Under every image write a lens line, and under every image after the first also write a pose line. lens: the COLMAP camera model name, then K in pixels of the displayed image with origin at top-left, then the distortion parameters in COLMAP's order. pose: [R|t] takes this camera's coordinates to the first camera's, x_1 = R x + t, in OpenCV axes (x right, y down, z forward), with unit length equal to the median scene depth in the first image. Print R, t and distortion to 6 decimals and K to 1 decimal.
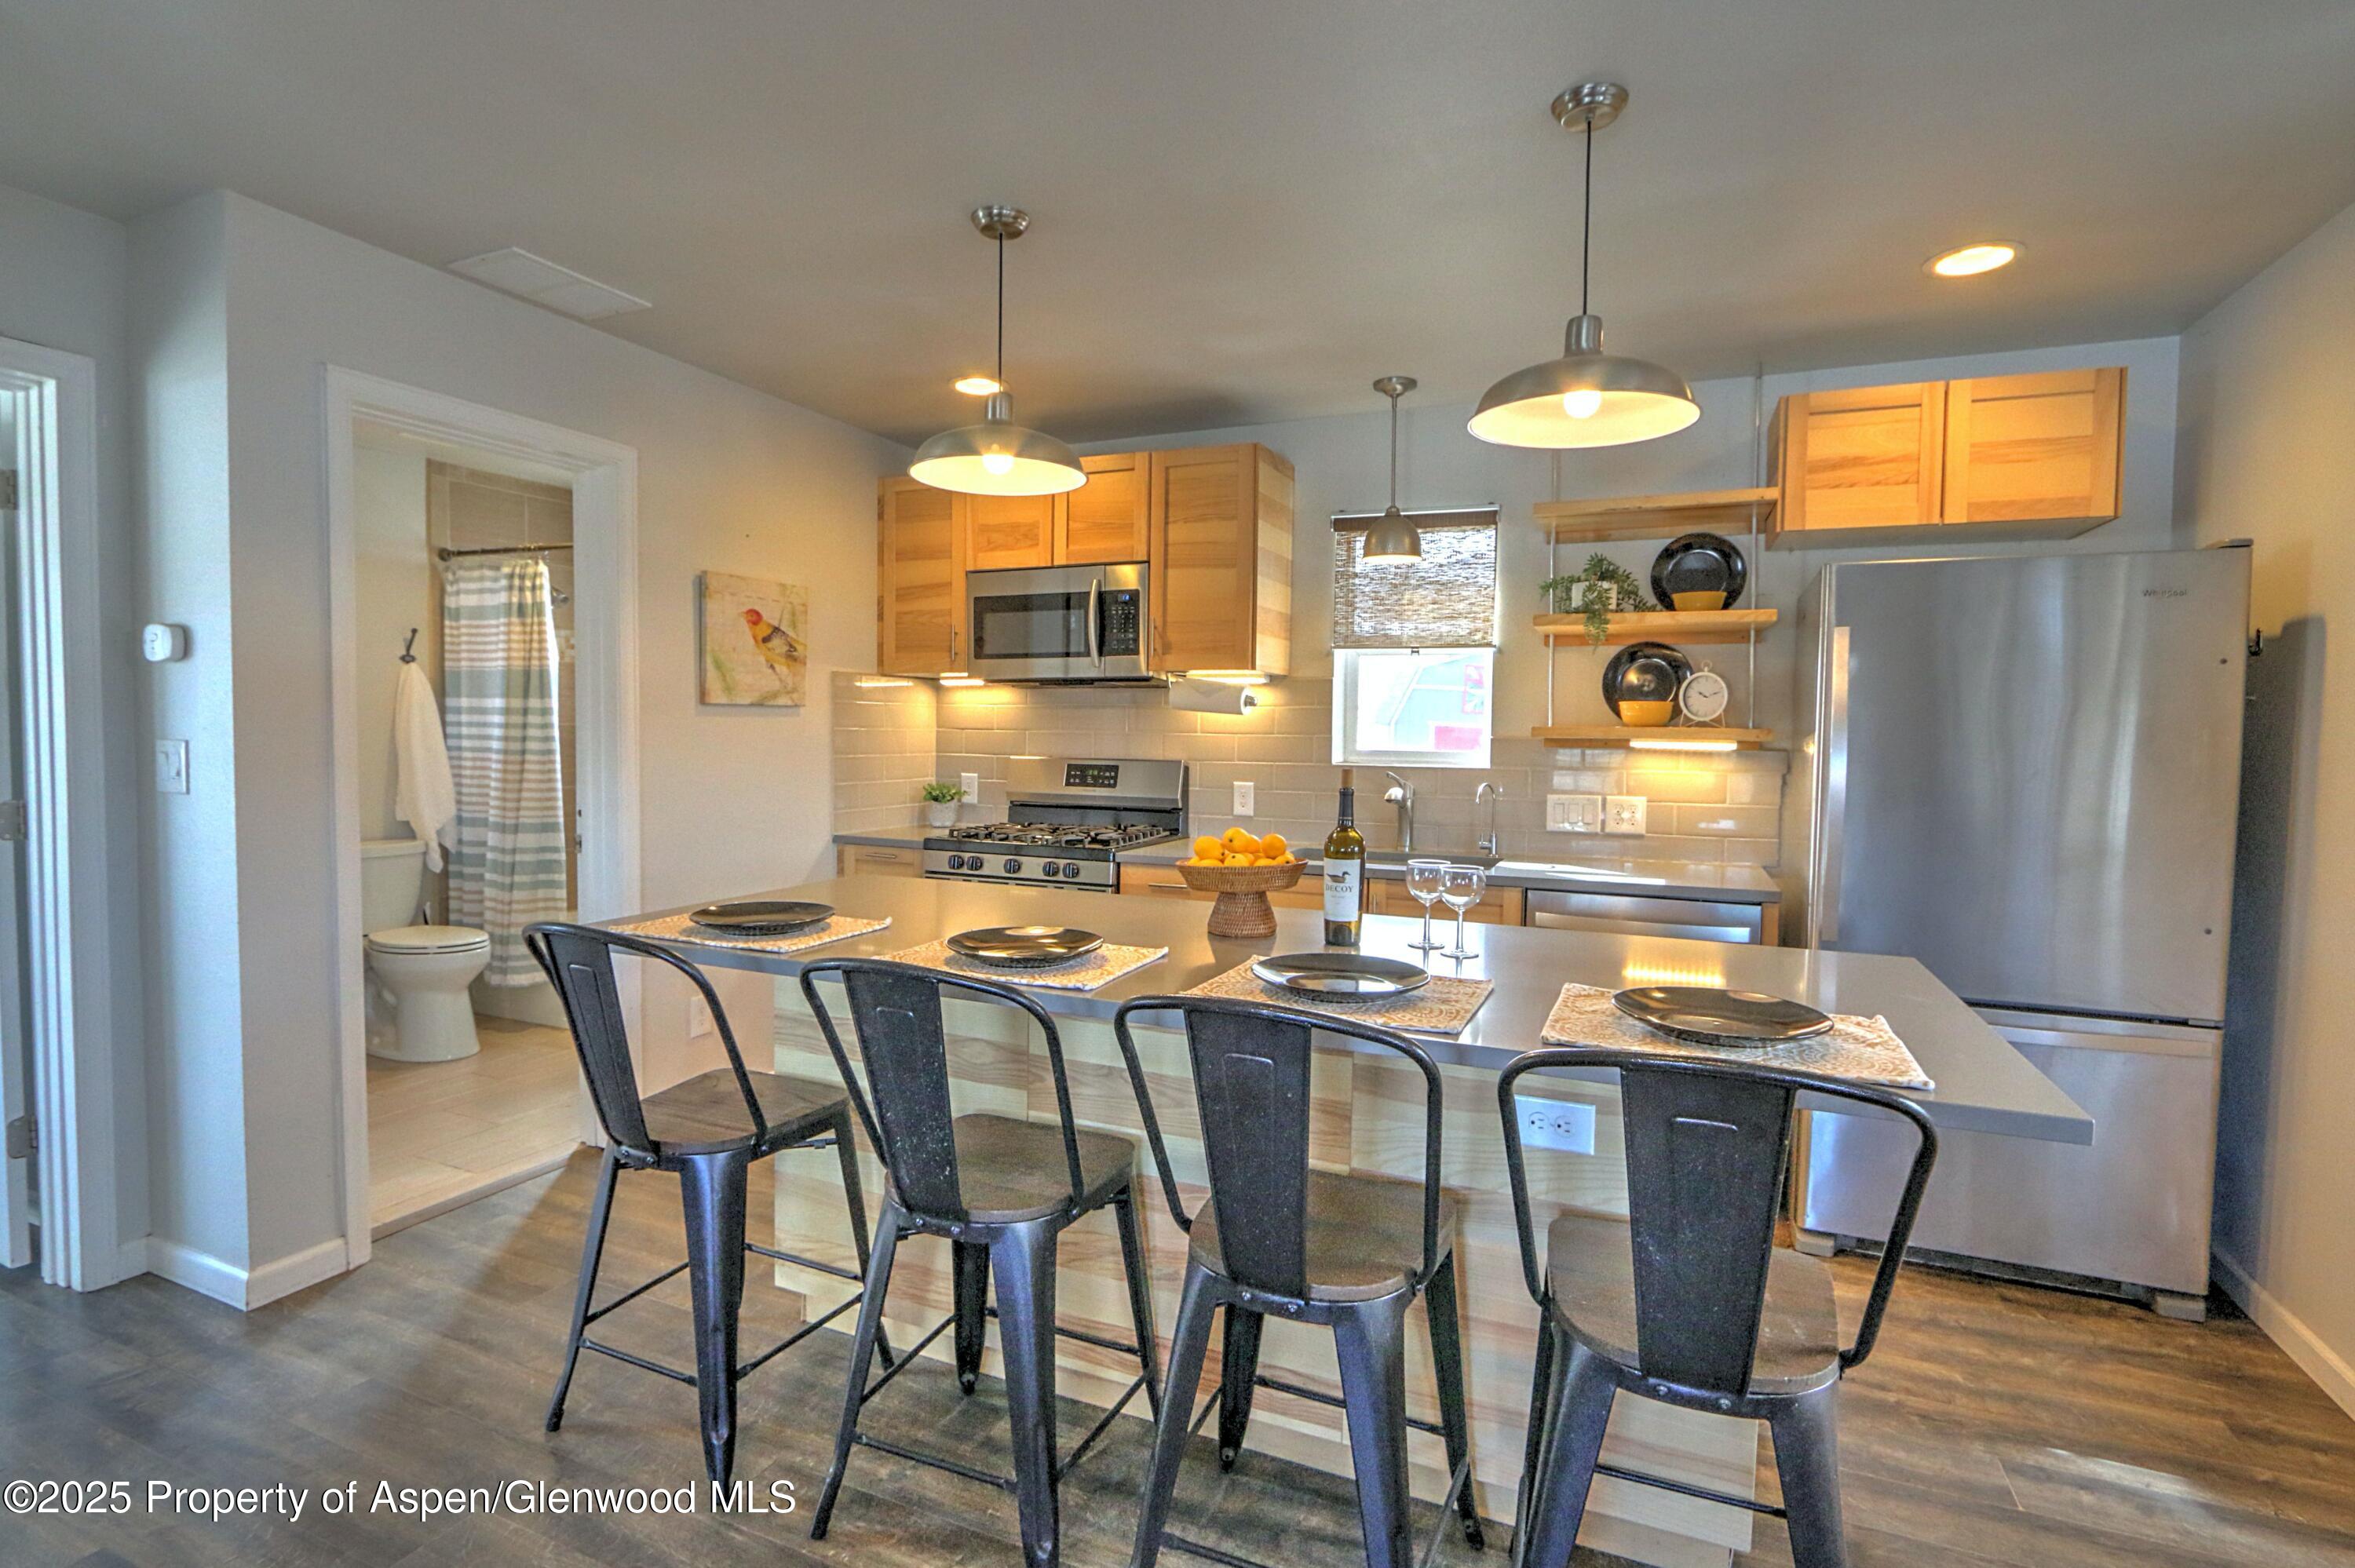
lens RADIAL K [[1120.5, 0, 1173.7], [0, 1120.5, 779.8], [0, 0, 1]] dist [-0.020748, 0.000802]
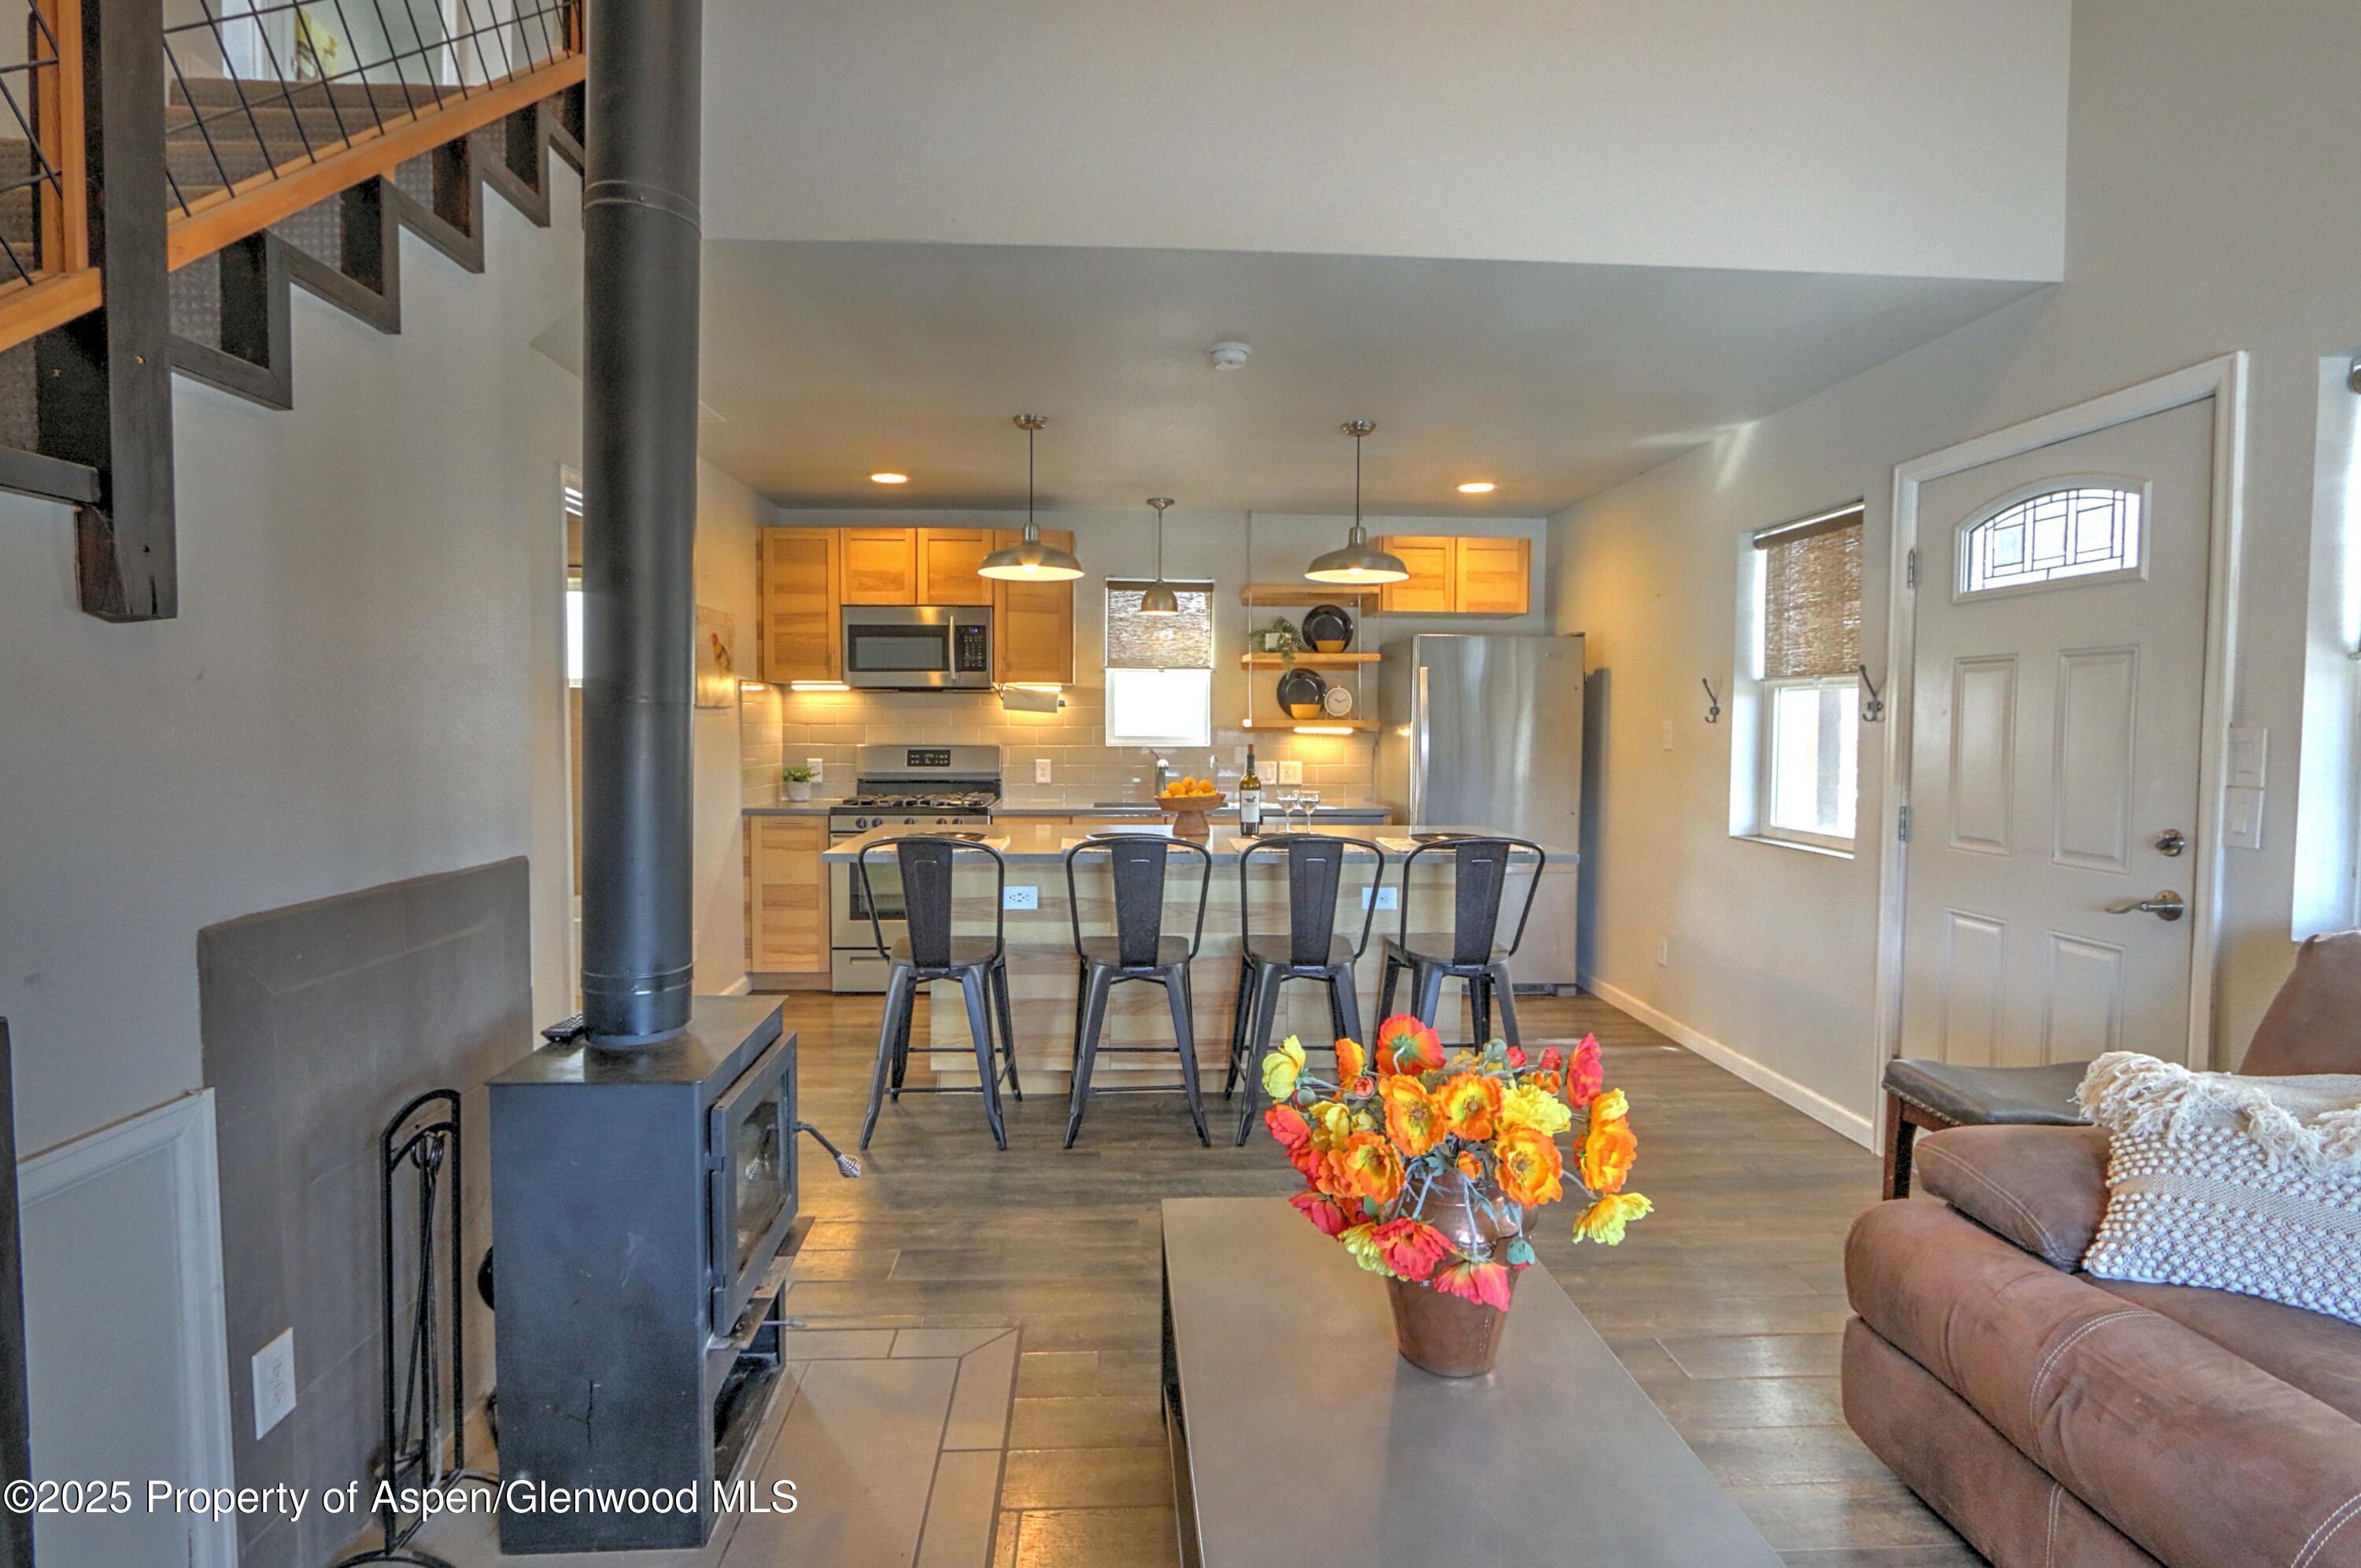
lens RADIAL K [[1123.4, 0, 1179.7], [0, 1123.4, 776.6], [0, 0, 1]] dist [-0.020748, 0.000802]
pose [[0.889427, -0.029605, 0.456118, -0.394877], [0.026209, 0.999562, 0.013770, 0.007500], [-0.456325, -0.000293, 0.889813, -0.319713]]
